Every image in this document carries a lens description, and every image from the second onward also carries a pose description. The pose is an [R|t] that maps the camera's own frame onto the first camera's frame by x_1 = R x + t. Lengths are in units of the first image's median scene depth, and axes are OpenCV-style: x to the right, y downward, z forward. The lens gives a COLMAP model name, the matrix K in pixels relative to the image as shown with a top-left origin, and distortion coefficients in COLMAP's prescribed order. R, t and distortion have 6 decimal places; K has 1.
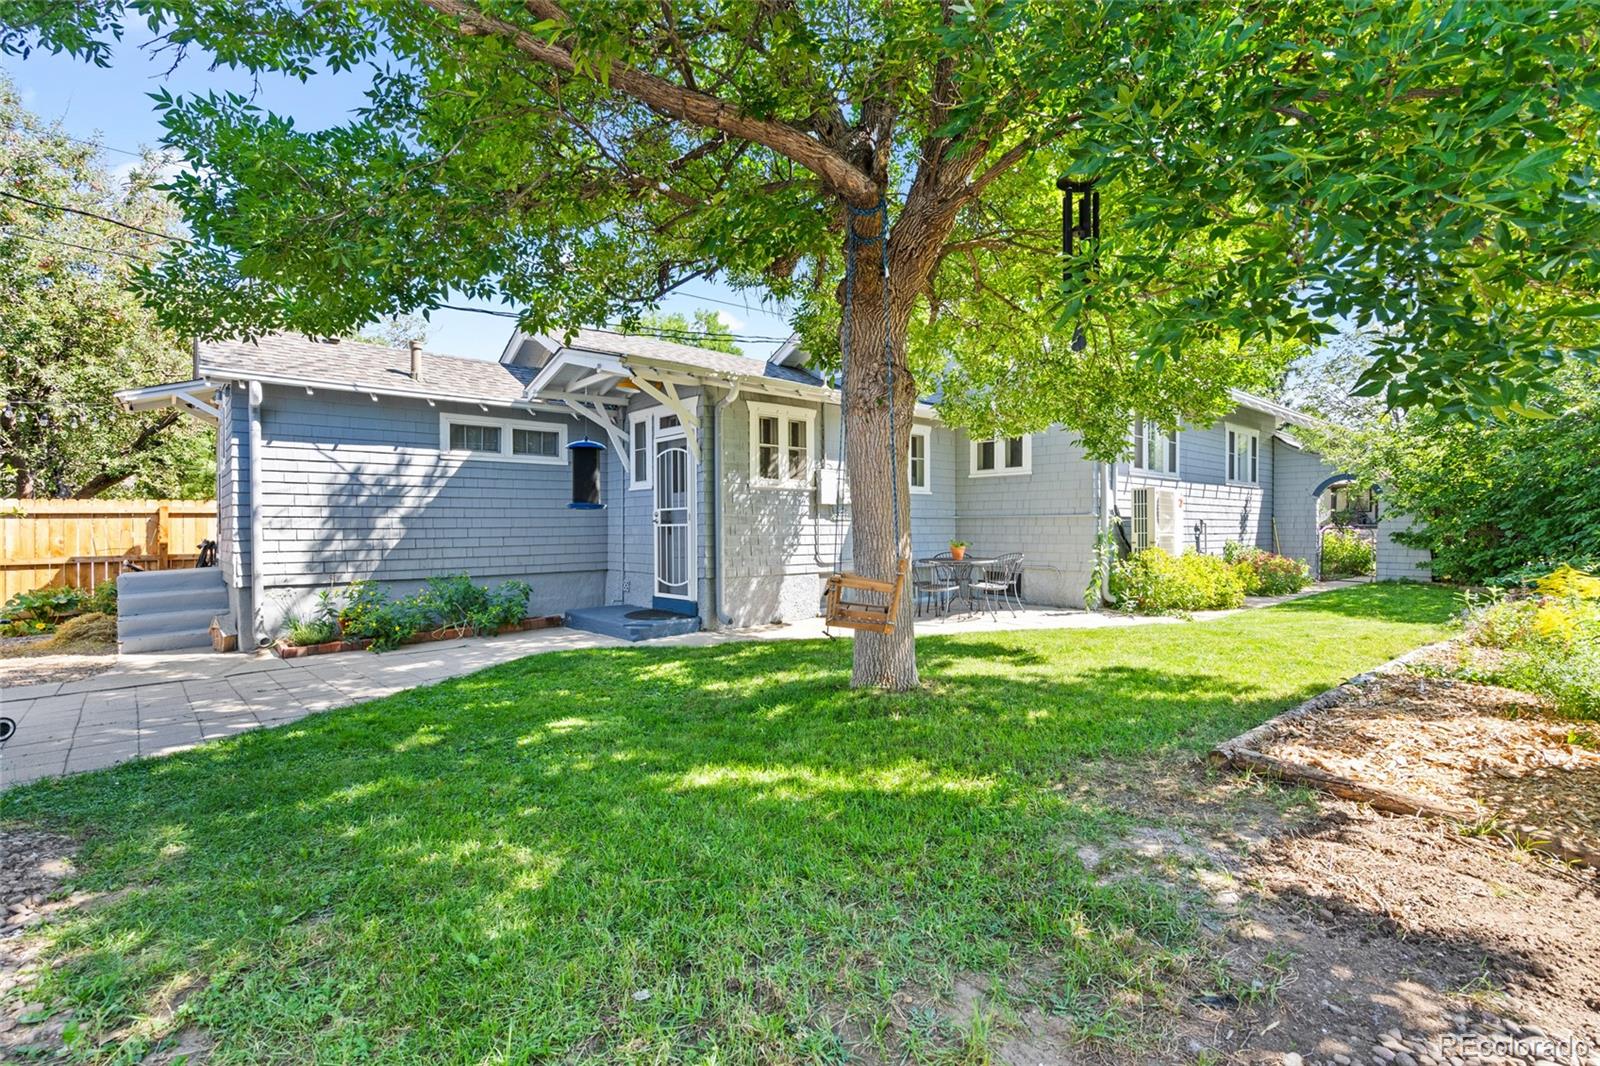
lens RADIAL K [[730.4, 0, 801.9], [0, 730.4, 532.5], [0, 0, 1]] dist [-0.008945, 0.000349]
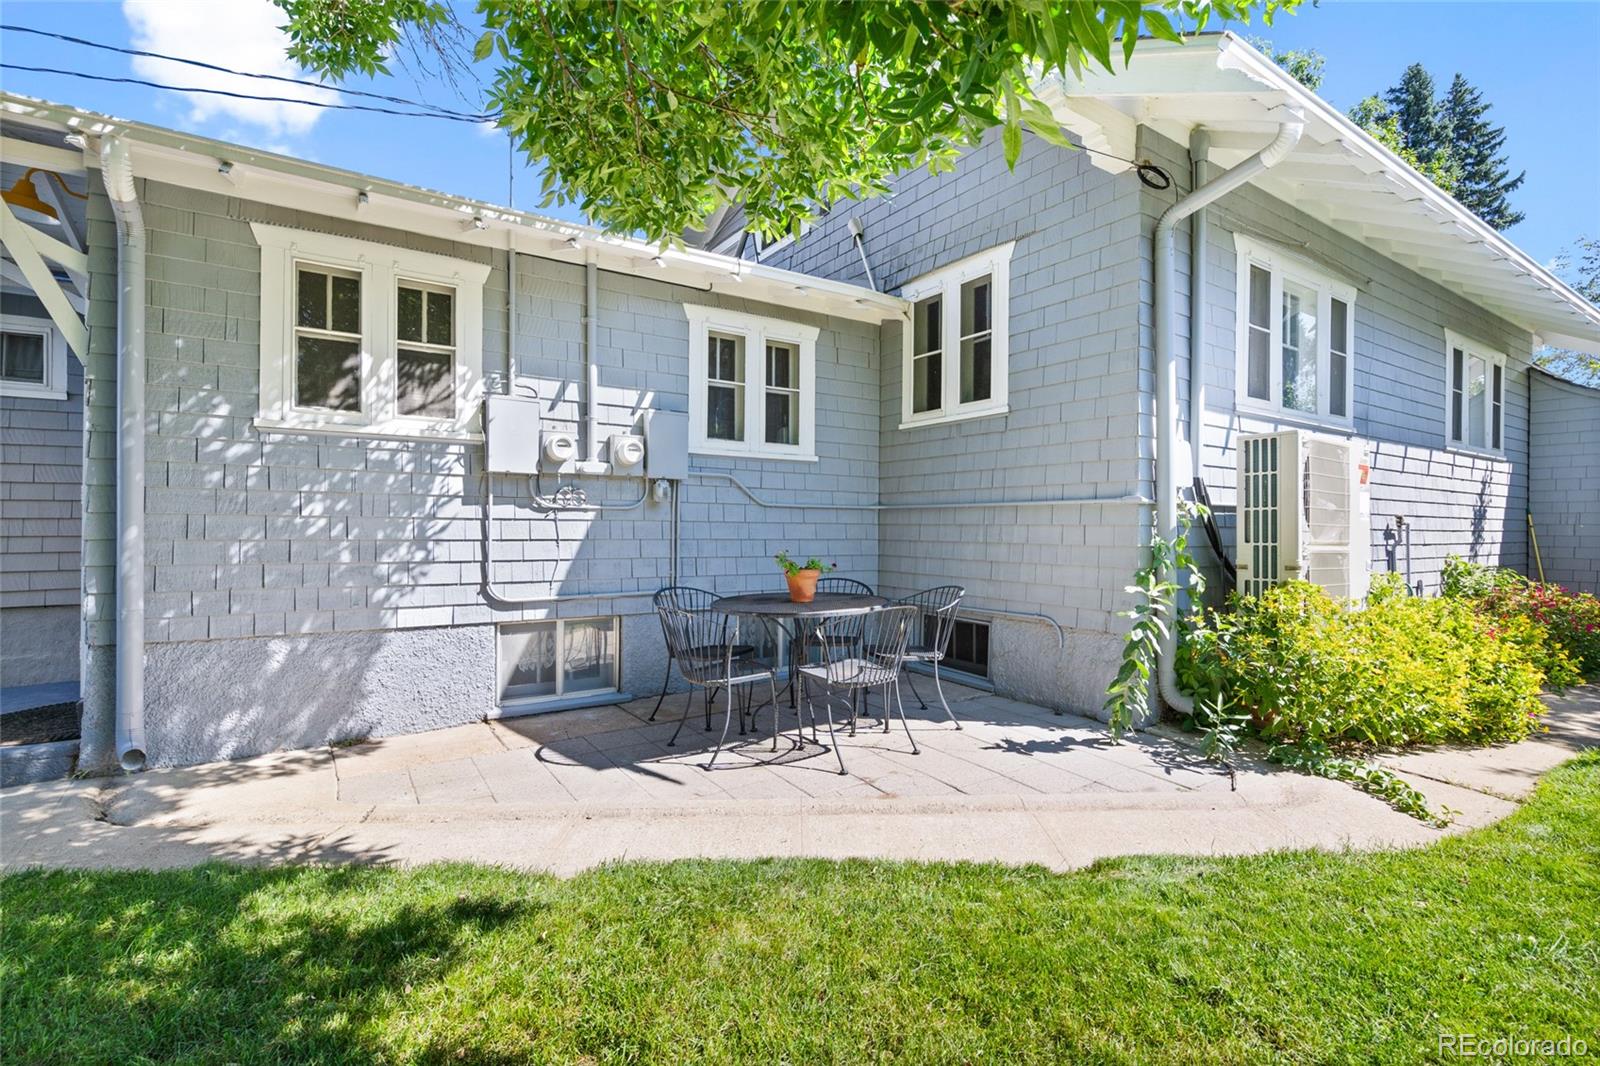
lens RADIAL K [[730.4, 0, 795.3], [0, 730.4, 525.6], [0, 0, 1]] dist [-0.008945, 0.000349]
pose [[0.988465, 0.008297, -0.151222, 0.268713], [-0.009582, 0.999924, -0.007773, -0.004174], [0.151146, 0.009133, 0.988469, 0.557726]]
